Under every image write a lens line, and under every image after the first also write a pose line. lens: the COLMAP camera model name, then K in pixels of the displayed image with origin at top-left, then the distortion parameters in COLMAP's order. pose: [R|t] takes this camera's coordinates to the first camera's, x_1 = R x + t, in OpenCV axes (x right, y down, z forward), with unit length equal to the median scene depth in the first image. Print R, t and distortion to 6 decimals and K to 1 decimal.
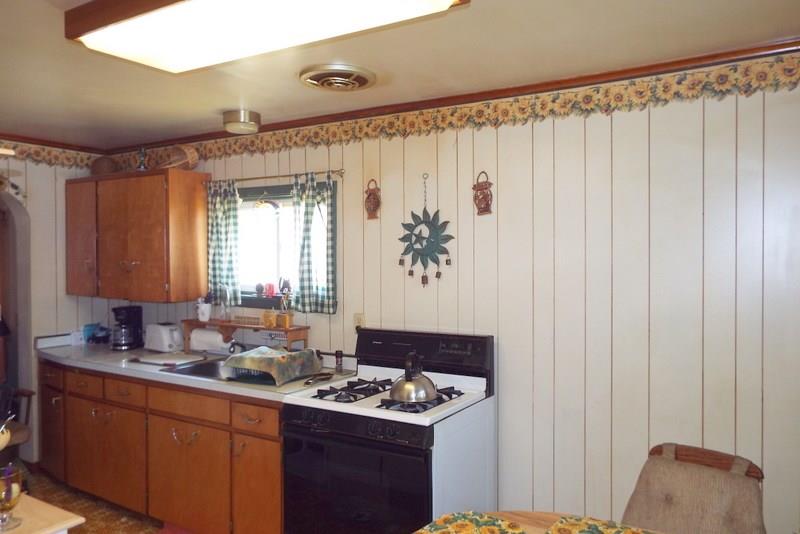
lens RADIAL K [[545.3, 0, 399.3], [0, 545.3, 264.3], [0, 0, 1]] dist [-0.040356, -0.000526]
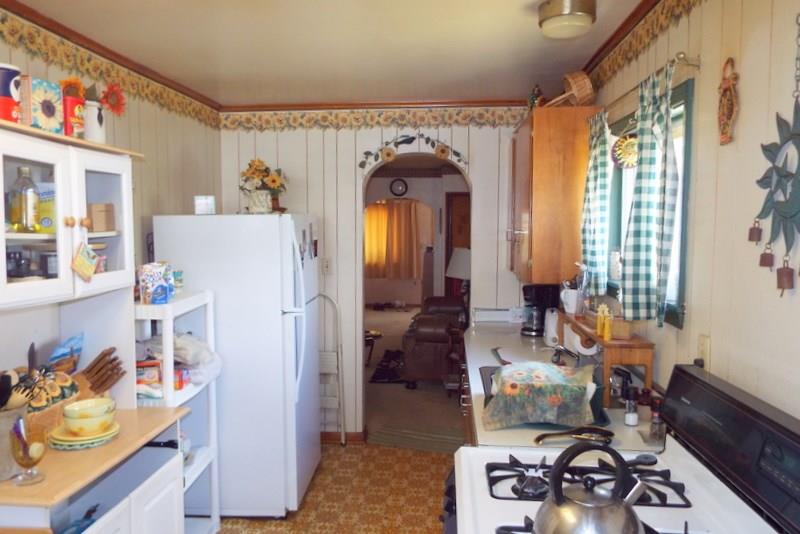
lens RADIAL K [[605.7, 0, 418.1], [0, 605.7, 281.8], [0, 0, 1]] dist [0.006459, 0.021820]
pose [[0.447373, 0.076327, -0.891084, 0.323826], [-0.004295, 0.996523, 0.083202, -0.005620], [0.894337, -0.033395, 0.446146, 0.535731]]
